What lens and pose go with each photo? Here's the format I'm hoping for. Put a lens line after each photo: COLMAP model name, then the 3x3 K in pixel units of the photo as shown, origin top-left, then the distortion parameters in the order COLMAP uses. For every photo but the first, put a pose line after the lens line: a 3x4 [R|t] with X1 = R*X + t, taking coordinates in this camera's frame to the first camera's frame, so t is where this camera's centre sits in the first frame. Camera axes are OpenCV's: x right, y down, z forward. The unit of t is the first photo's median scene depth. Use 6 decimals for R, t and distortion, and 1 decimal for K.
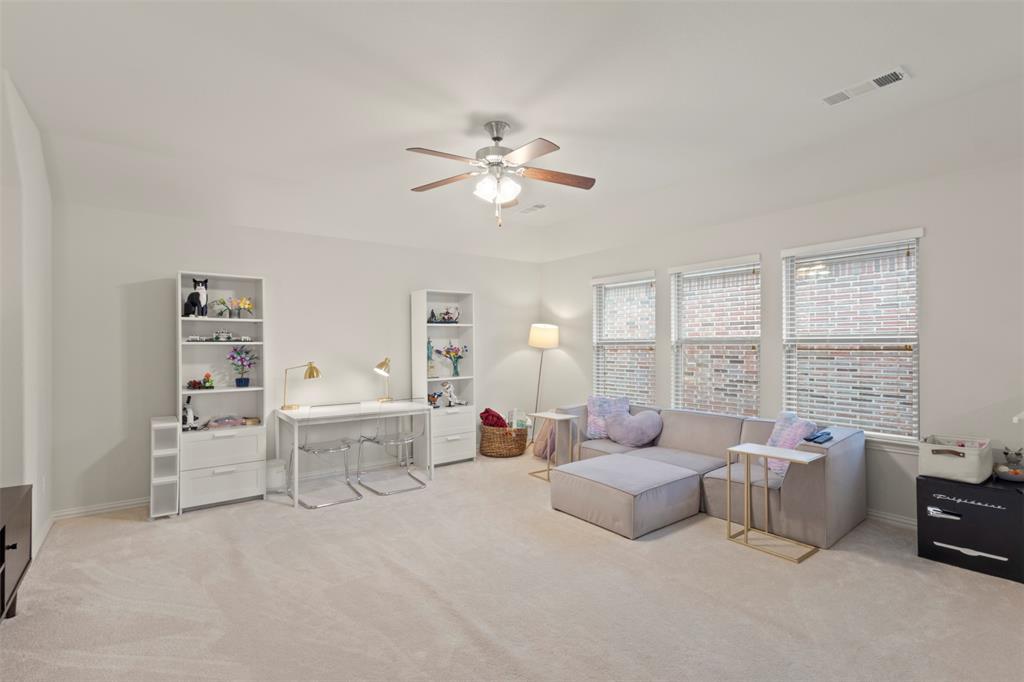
lens RADIAL K [[474.1, 0, 509.4], [0, 474.1, 344.8], [0, 0, 1]] dist [0.000511, 0.000944]
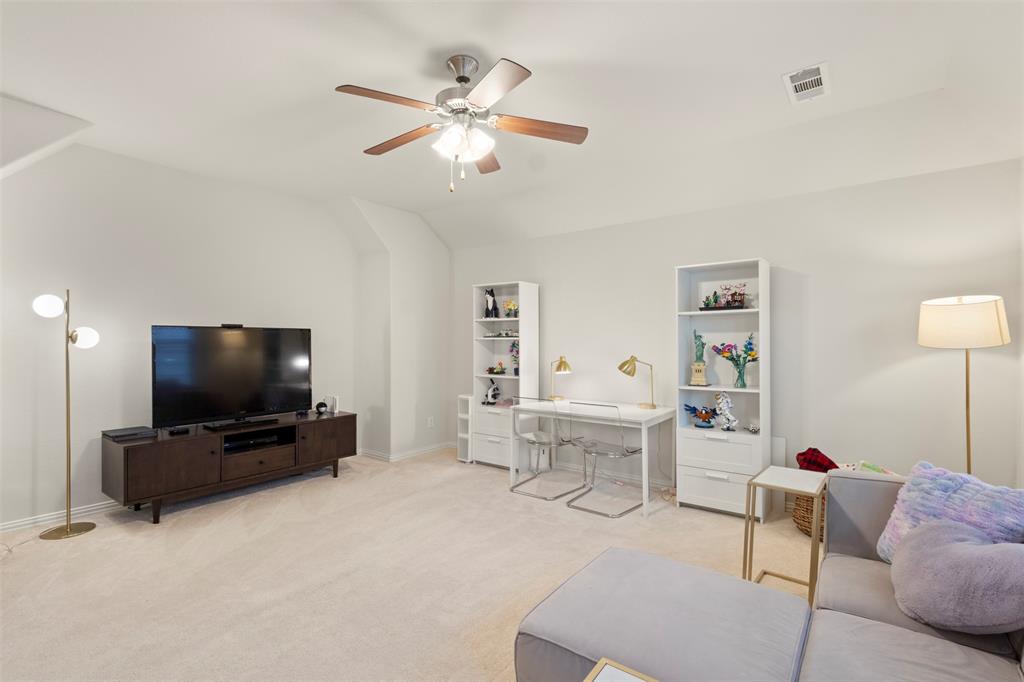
lens RADIAL K [[474.1, 0, 509.4], [0, 474.1, 344.8], [0, 0, 1]] dist [0.000511, 0.000944]
pose [[0.264426, 0.008174, -0.964371, 0.603793], [-0.004234, 0.999964, 0.007315, 0.003580], [0.964397, 0.002149, 0.264451, 0.683257]]
